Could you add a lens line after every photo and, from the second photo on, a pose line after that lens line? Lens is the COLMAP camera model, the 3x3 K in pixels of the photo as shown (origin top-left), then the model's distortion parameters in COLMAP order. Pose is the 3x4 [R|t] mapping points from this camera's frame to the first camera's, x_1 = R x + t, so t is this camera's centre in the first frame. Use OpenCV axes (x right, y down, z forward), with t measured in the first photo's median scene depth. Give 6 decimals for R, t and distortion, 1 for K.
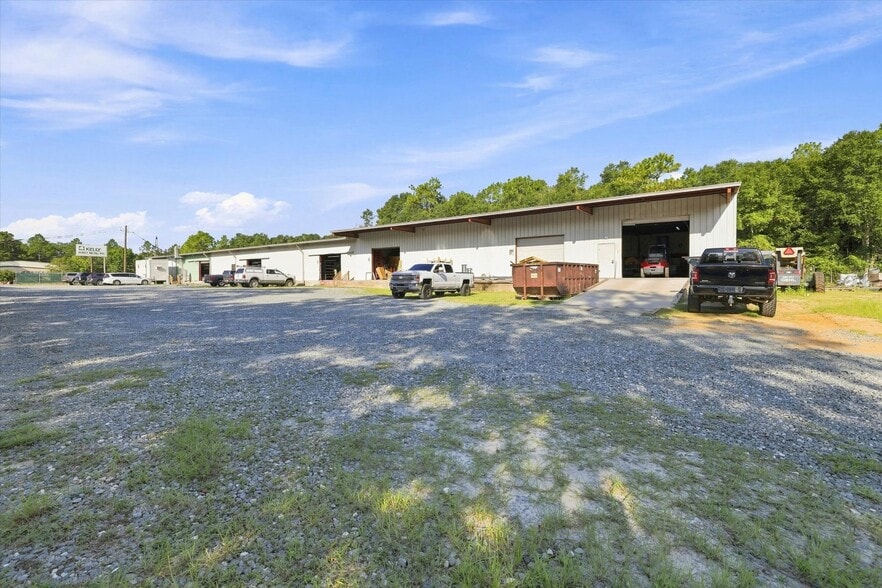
lens RADIAL K [[382.9, 0, 443.1], [0, 382.9, 296.2], [0, 0, 1]] dist [0.001682, 0.000143]
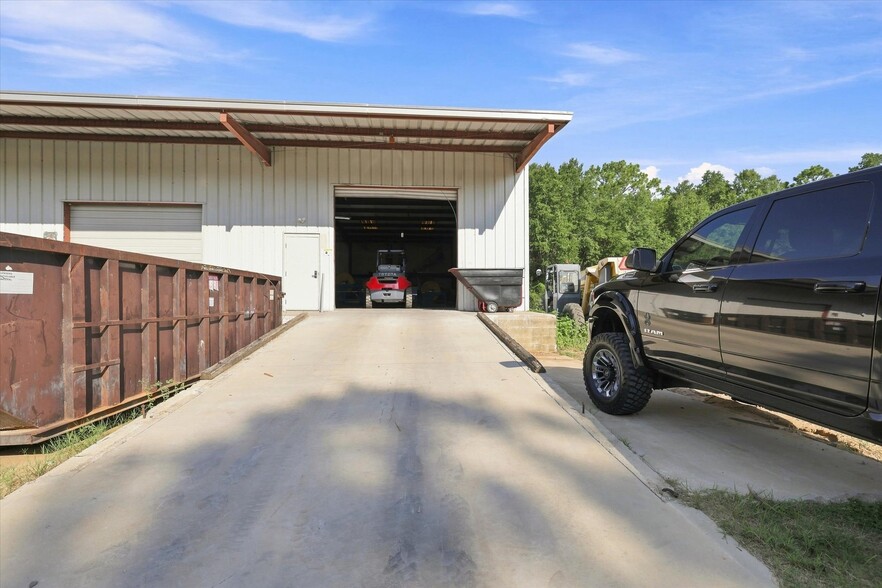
lens RADIAL K [[426.6, 0, 442.8], [0, 426.6, 301.1], [0, 0, 1]] dist [0.002799, 0.000572]
pose [[0.759189, 0.006413, 0.650839, 0.206661], [0.026096, 0.998847, -0.040284, -0.030854], [-0.650347, 0.047568, 0.758146, 0.471311]]
